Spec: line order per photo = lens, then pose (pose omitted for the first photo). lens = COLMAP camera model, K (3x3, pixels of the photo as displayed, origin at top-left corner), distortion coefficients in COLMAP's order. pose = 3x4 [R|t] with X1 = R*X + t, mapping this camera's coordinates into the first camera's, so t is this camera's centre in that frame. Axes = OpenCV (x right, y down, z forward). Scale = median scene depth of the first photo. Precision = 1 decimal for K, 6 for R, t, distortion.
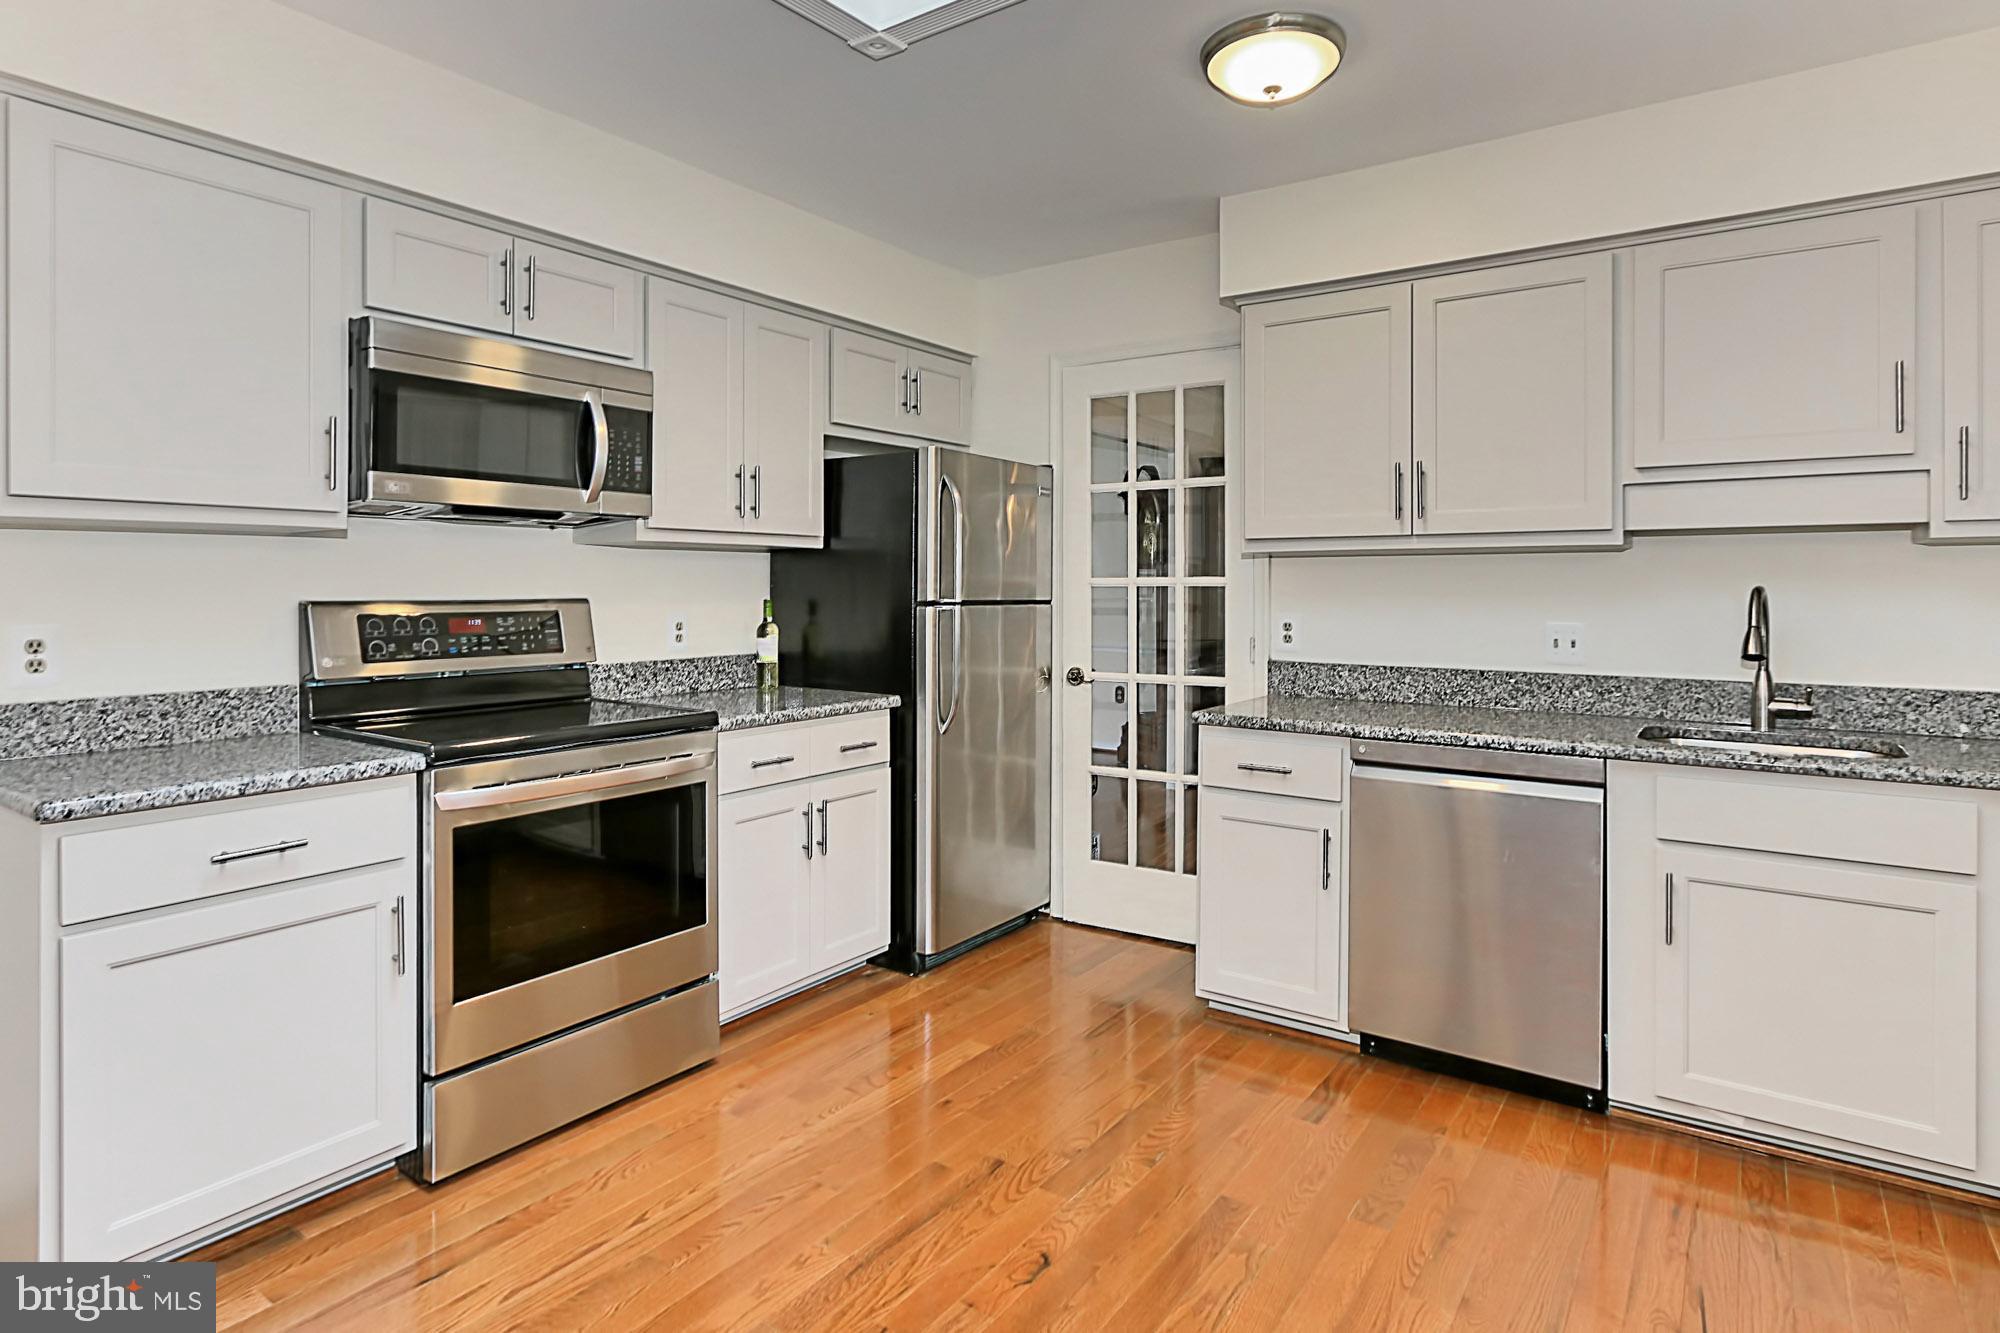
lens RADIAL K [[1062.5, 0, 1047.8], [0, 1062.5, 591.3], [0, 0, 1]] dist [-0.017726, -0.000218]
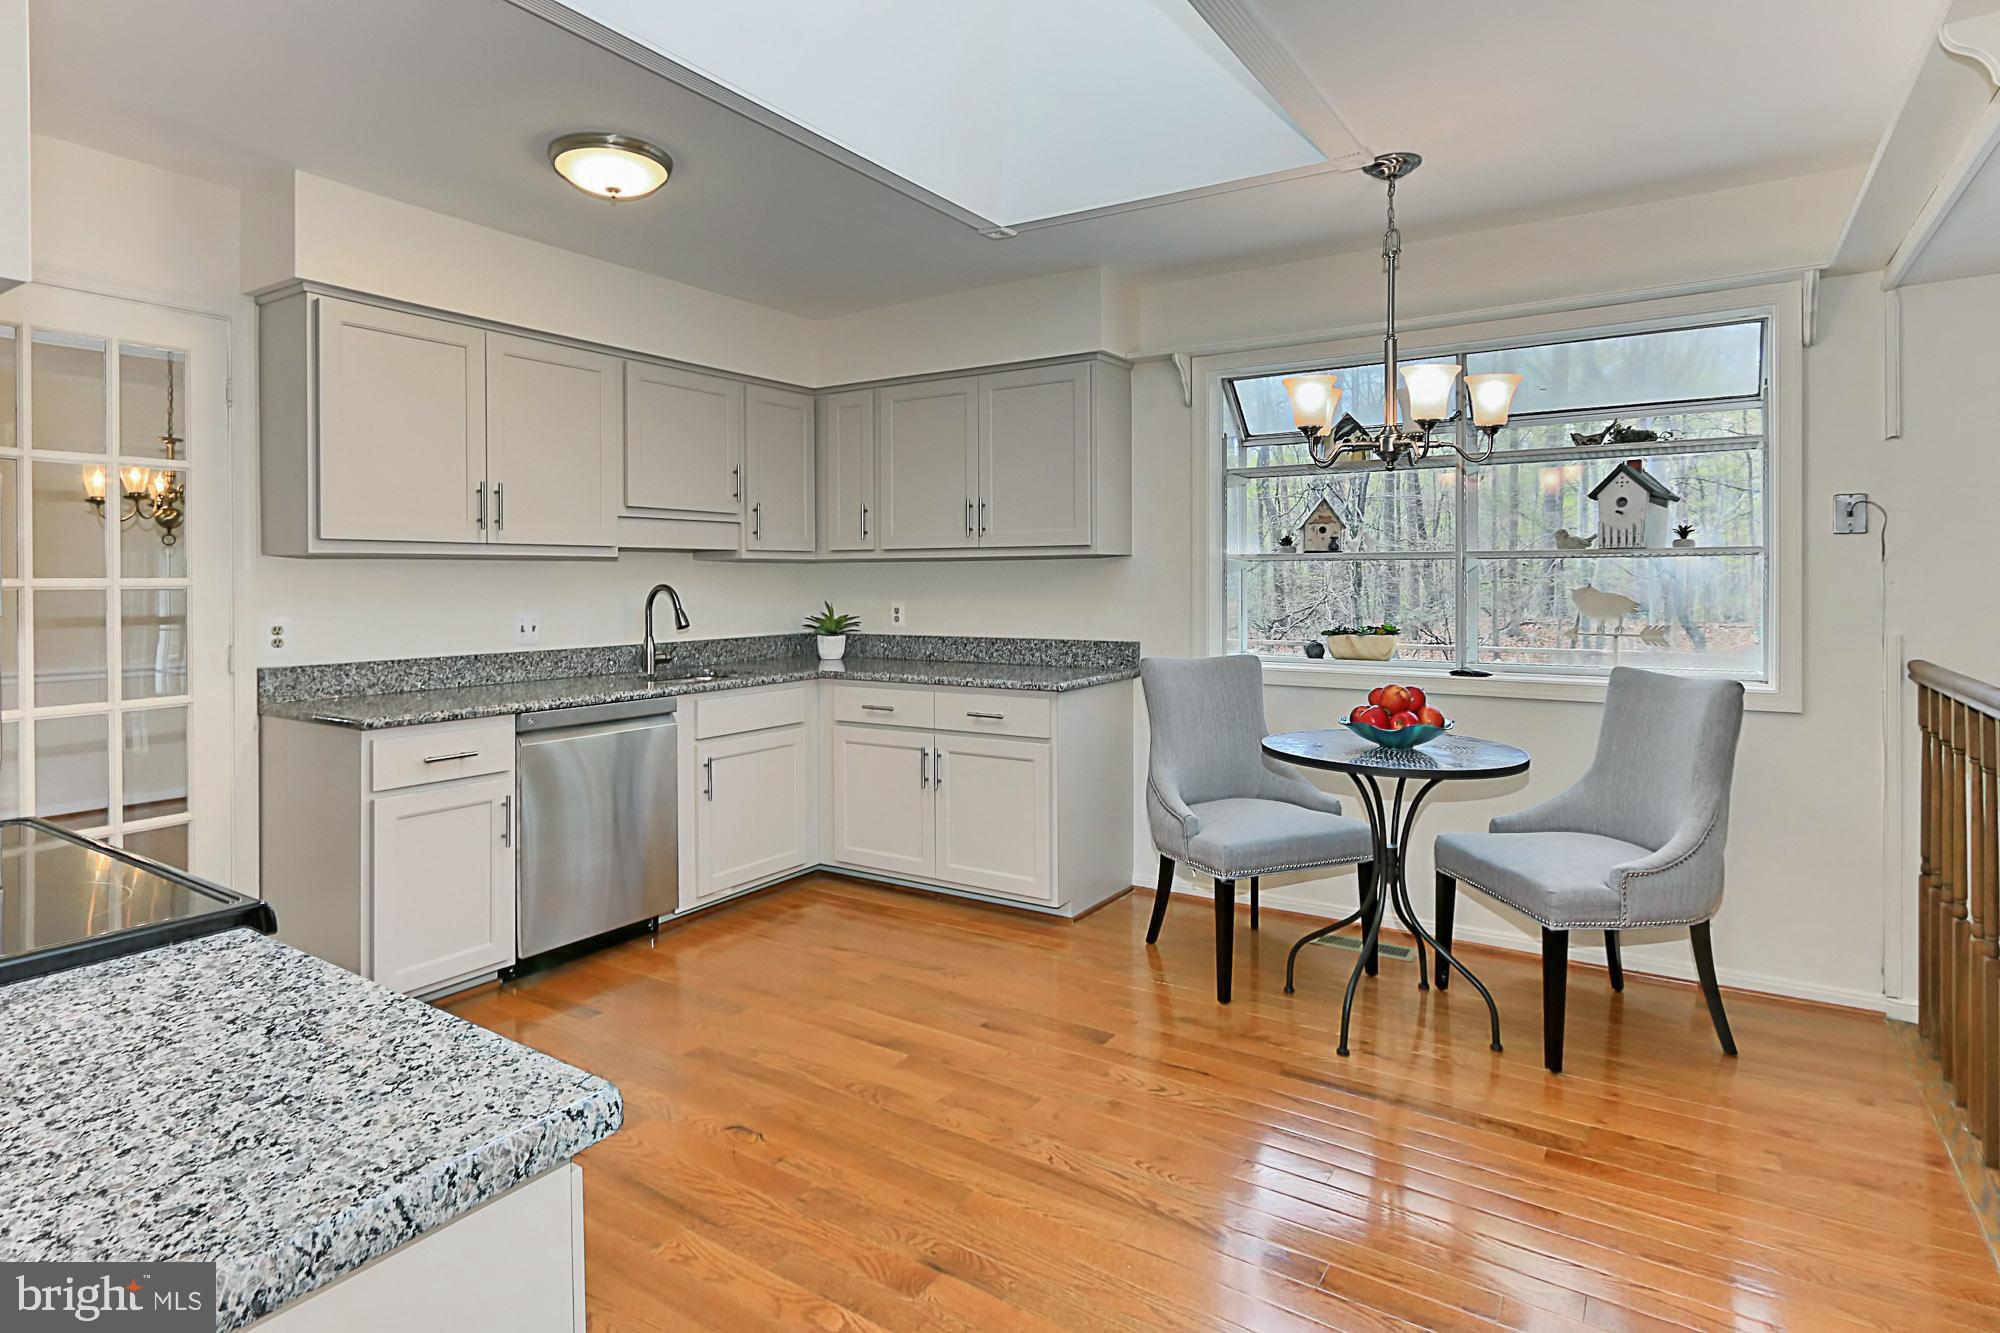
lens RADIAL K [[1062.5, 0, 854.6], [0, 1062.5, 579.9], [0, 0, 1]] dist [-0.017726, -0.000218]
pose [[0.061894, -0.003568, 0.998076, -0.846071], [0.009192, 0.999953, 0.003005, -0.012462], [-0.998040, 0.008989, 0.061924, 0.528435]]
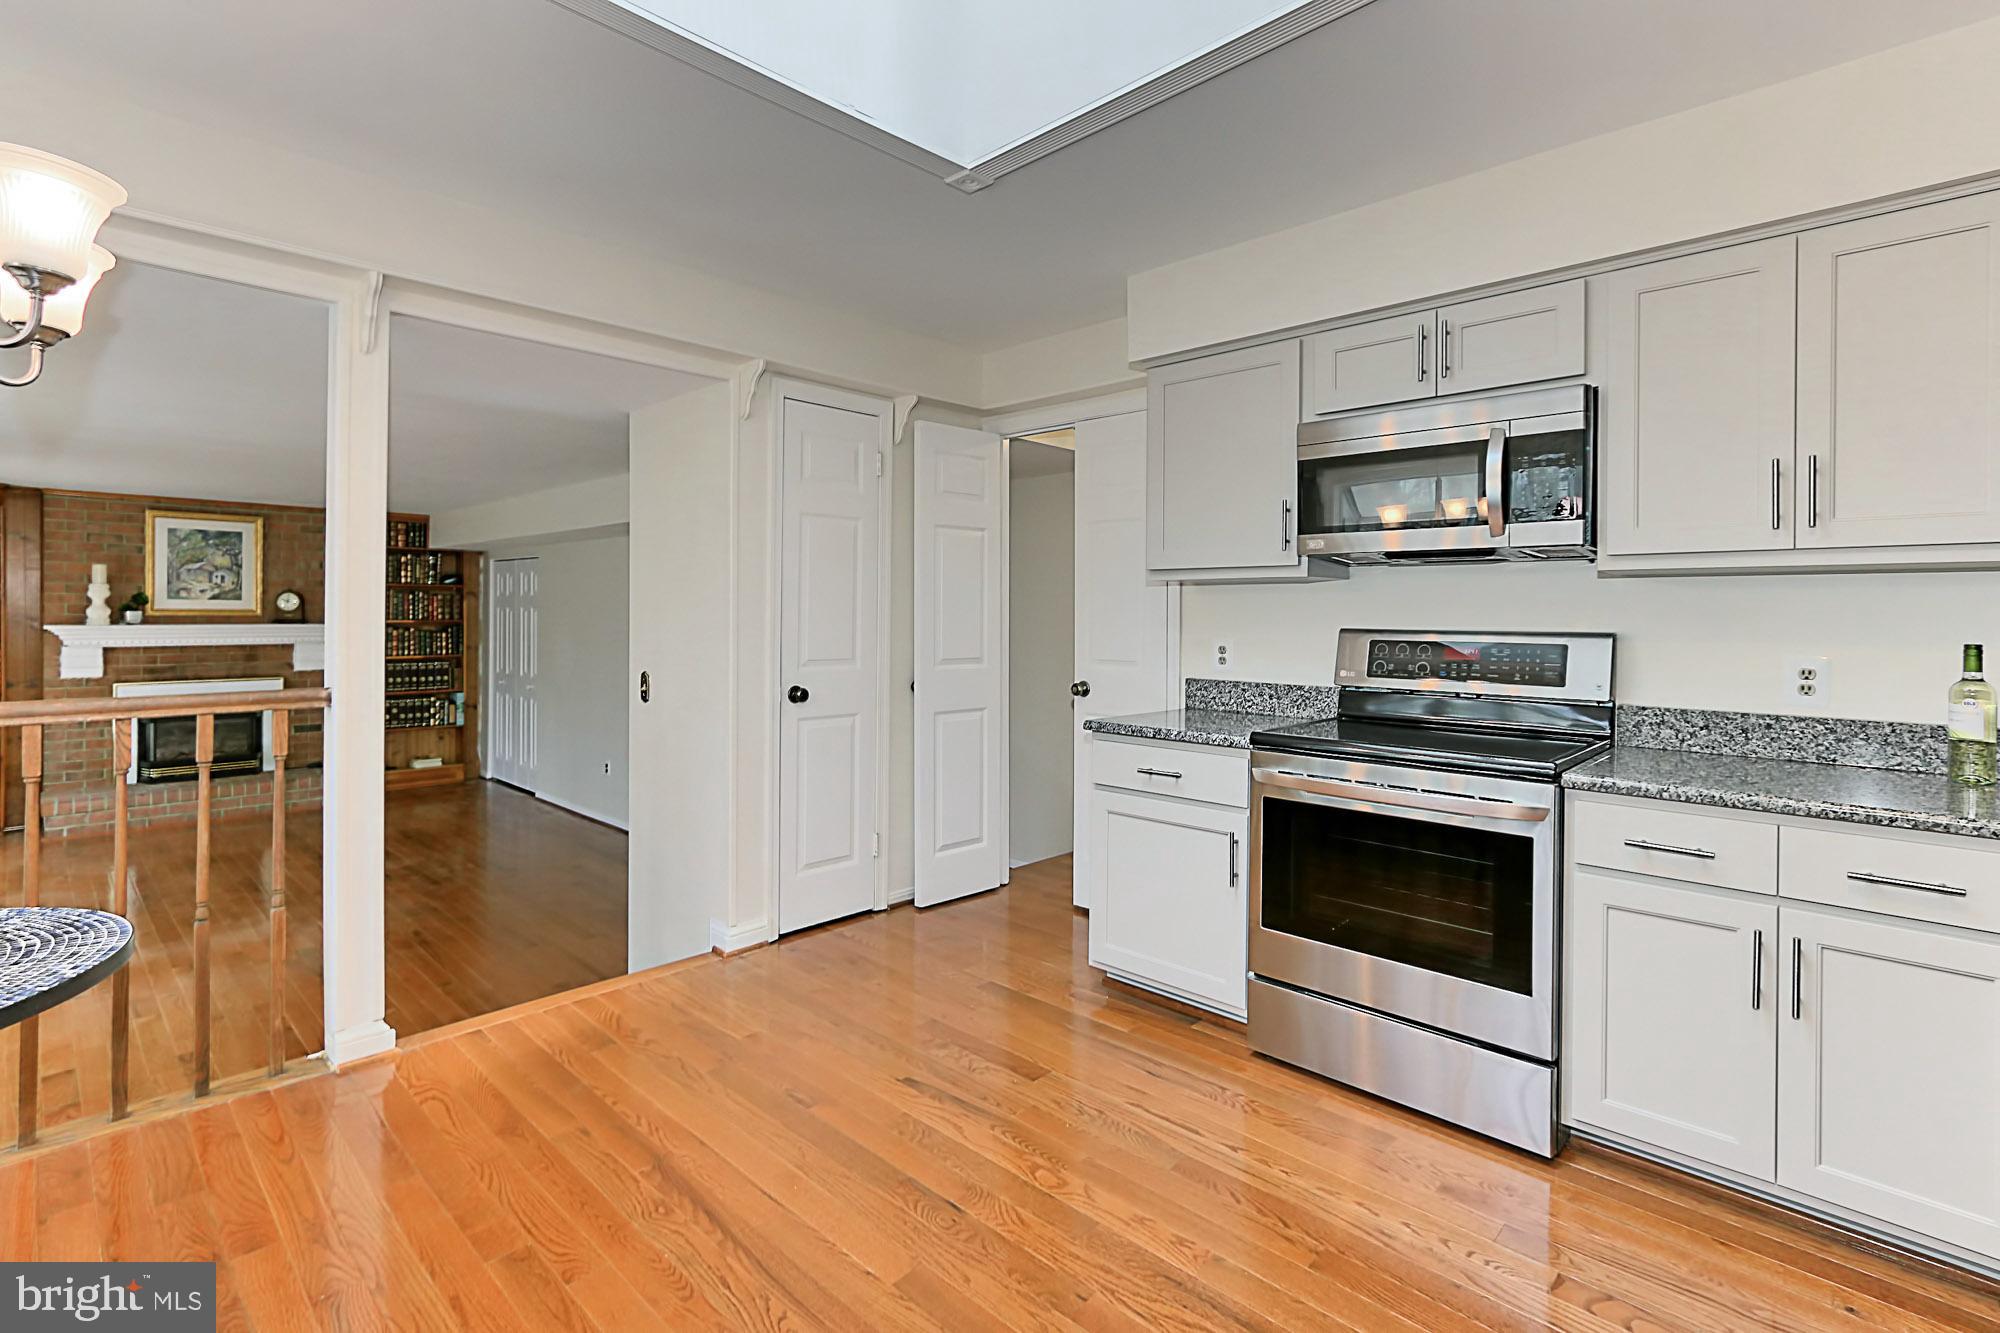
lens RADIAL K [[927.2, 0, 1042.1], [0, 927.2, 614.9], [0, 0, 1]] dist [-0.013578, -0.000241]
pose [[-0.164900, -0.003596, -0.986304, 0.519997], [-0.015000, 0.999887, -0.001138, -0.001503], [0.986196, 0.014607, -0.164935, 0.725624]]
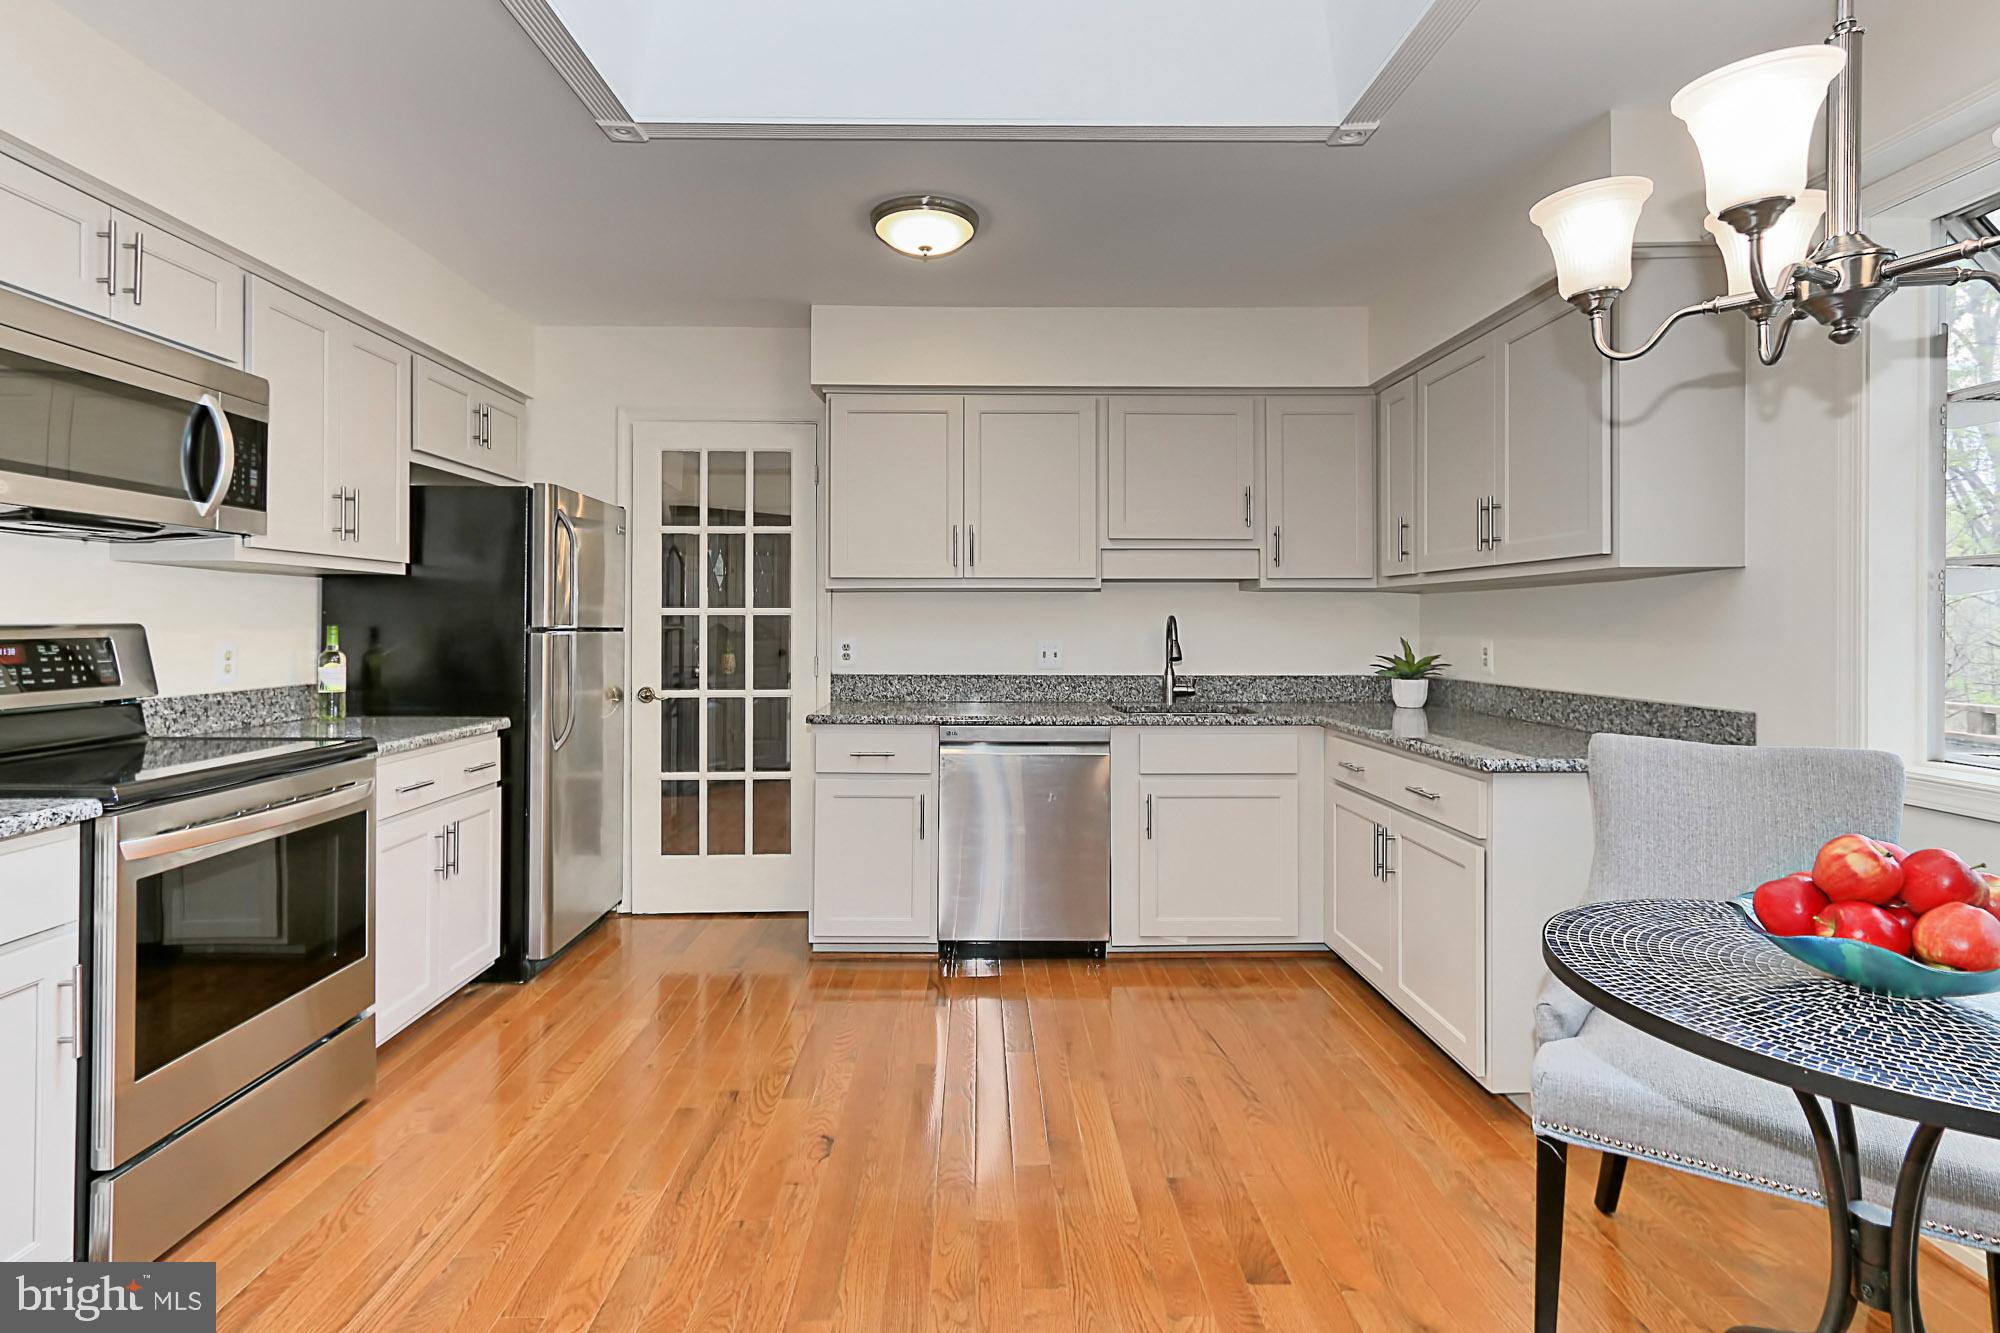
lens RADIAL K [[927.2, 0, 986.4], [0, 927.2, 618.5], [0, 0, 1]] dist [-0.013578, -0.000241]
pose [[0.830205, 0.004333, 0.557442, -0.316987], [0.000312, 0.999966, -0.008238, 0.009953], [-0.557458, 0.007013, 0.830175, -0.024585]]
